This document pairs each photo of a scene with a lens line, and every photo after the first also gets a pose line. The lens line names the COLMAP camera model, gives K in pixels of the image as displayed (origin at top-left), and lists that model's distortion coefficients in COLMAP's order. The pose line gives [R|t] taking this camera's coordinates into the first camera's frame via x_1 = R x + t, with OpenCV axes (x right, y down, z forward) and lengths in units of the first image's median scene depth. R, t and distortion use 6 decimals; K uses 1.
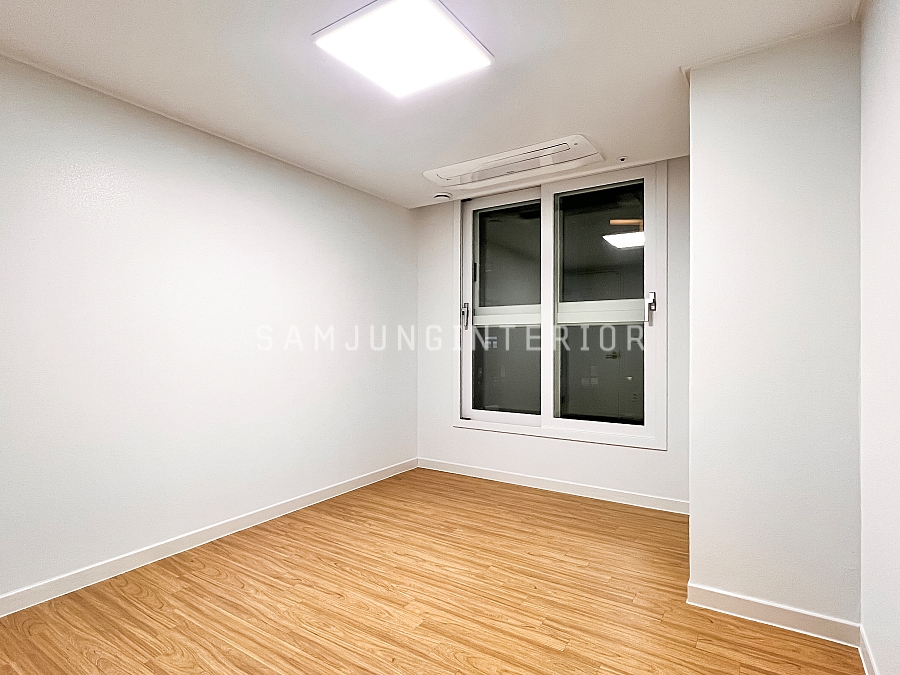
lens RADIAL K [[478.2, 0, 452.6], [0, 478.2, 337.0], [0, 0, 1]] dist [-0.001266, -0.000495]
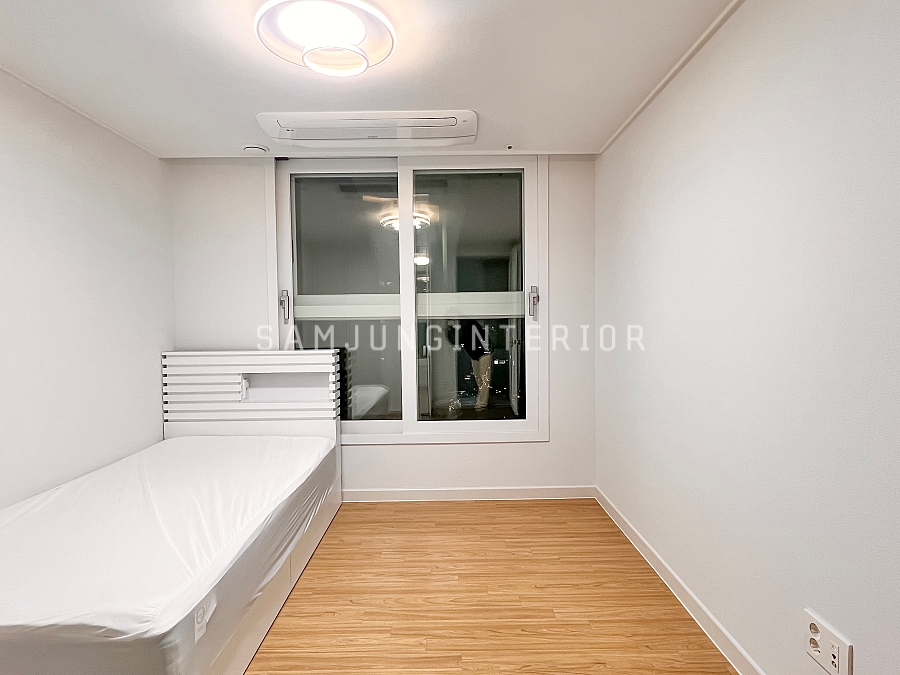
lens RADIAL K [[499.9, 0, 451.3], [0, 499.9, 340.5], [0, 0, 1]] dist [0.002681, 0.002239]
pose [[0.845707, -0.019215, 0.533301, -0.277433], [0.005453, 0.999611, 0.027369, -0.010092], [-0.533619, -0.020238, 0.845483, 0.212815]]
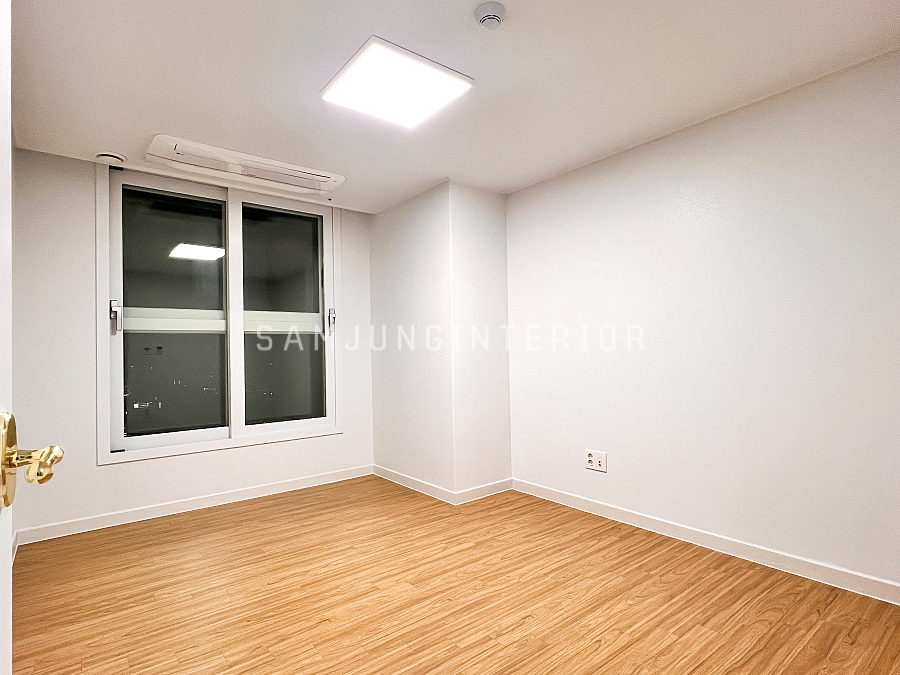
lens RADIAL K [[478.2, 0, 453.5], [0, 478.2, 337.4], [0, 0, 1]] dist [-0.001266, -0.000495]
pose [[0.312770, 0.020613, 0.949605, -0.723331], [0.010636, 0.999626, -0.025202, 0.017985], [-0.949769, 0.017982, 0.312433, 0.330354]]
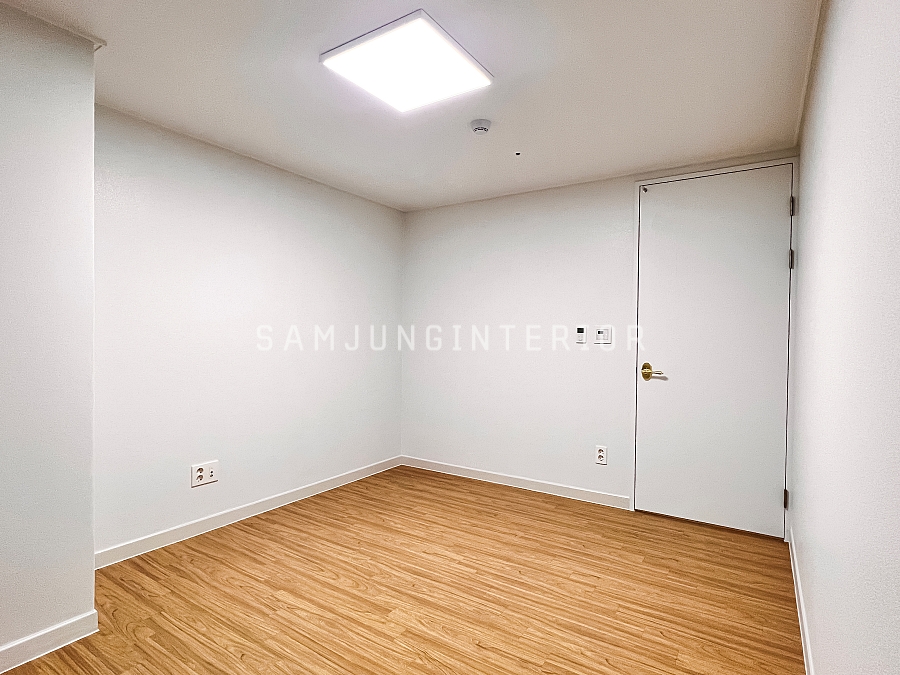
lens RADIAL K [[478.2, 0, 452.3], [0, 478.2, 335.9], [0, 0, 1]] dist [-0.001266, -0.000495]
pose [[-0.999924, -0.011787, 0.003637, -0.126811], [-0.011804, 0.999918, -0.004891, -0.009454], [-0.003579, -0.004934, -0.999981, 1.300932]]
